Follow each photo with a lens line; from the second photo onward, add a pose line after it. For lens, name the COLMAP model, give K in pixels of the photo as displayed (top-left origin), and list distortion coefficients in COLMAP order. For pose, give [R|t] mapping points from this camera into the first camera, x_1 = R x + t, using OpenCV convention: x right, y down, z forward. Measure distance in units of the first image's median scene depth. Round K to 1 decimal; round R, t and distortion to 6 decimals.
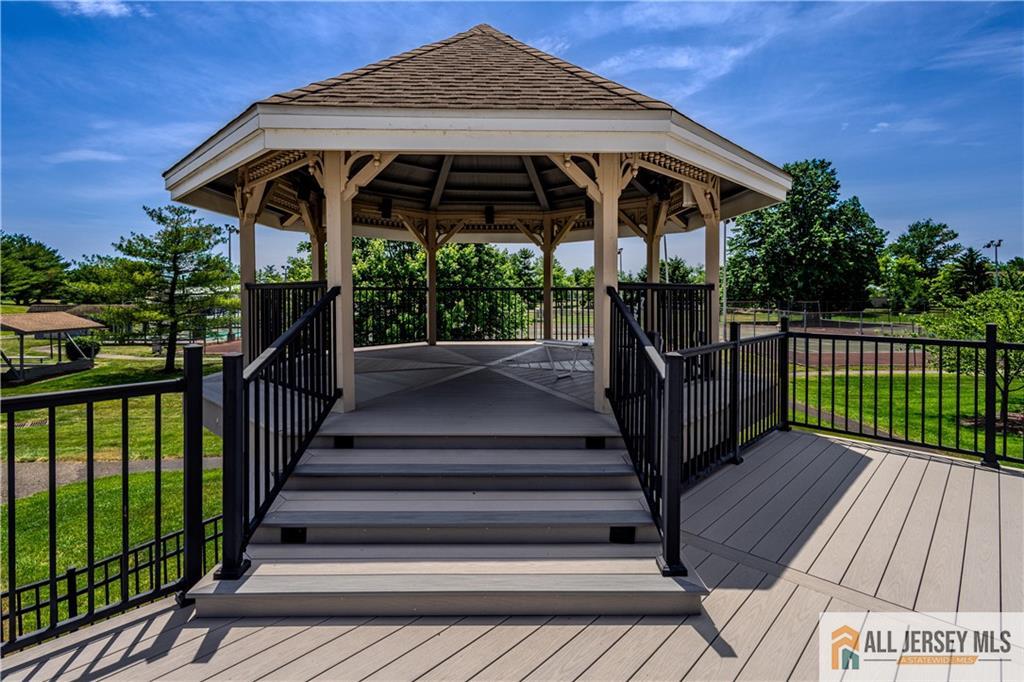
lens RADIAL K [[498.5, 0, 511.9], [0, 498.5, 298.6], [0, 0, 1]] dist [0.002602, 0.000484]
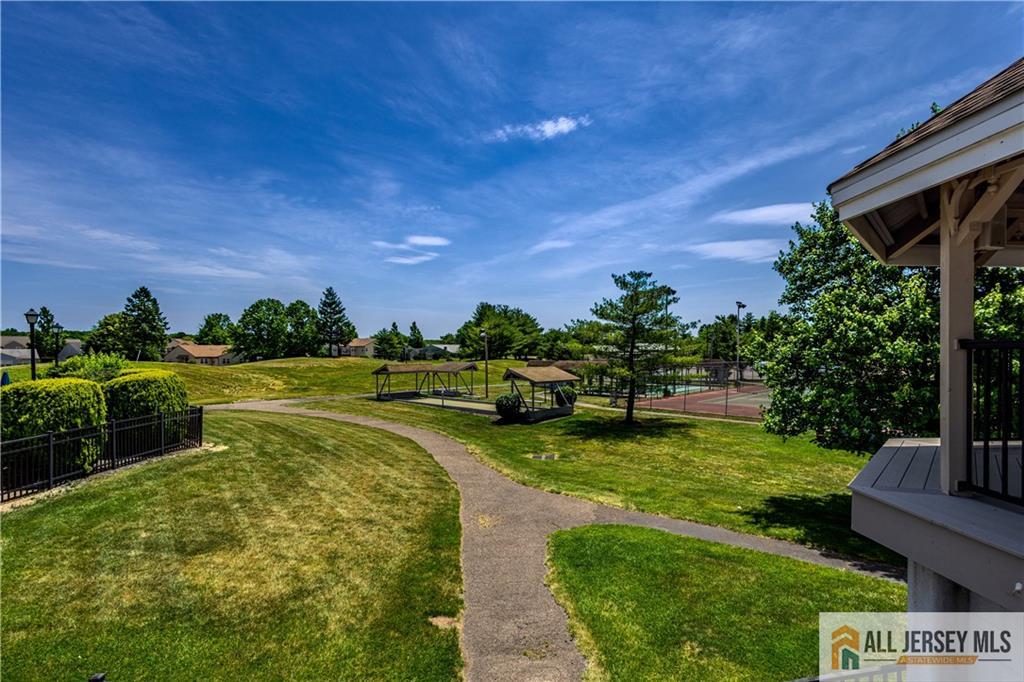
lens RADIAL K [[496.7, 0, 530.1], [0, 496.7, 352.0], [0, 0, 1]] dist [0.000282, 0.000264]
pose [[0.743858, 0.000219, -0.668338, -0.112089], [-0.006222, 0.999959, -0.006597, -0.001035], [0.668309, 0.009066, 0.743829, 0.037943]]
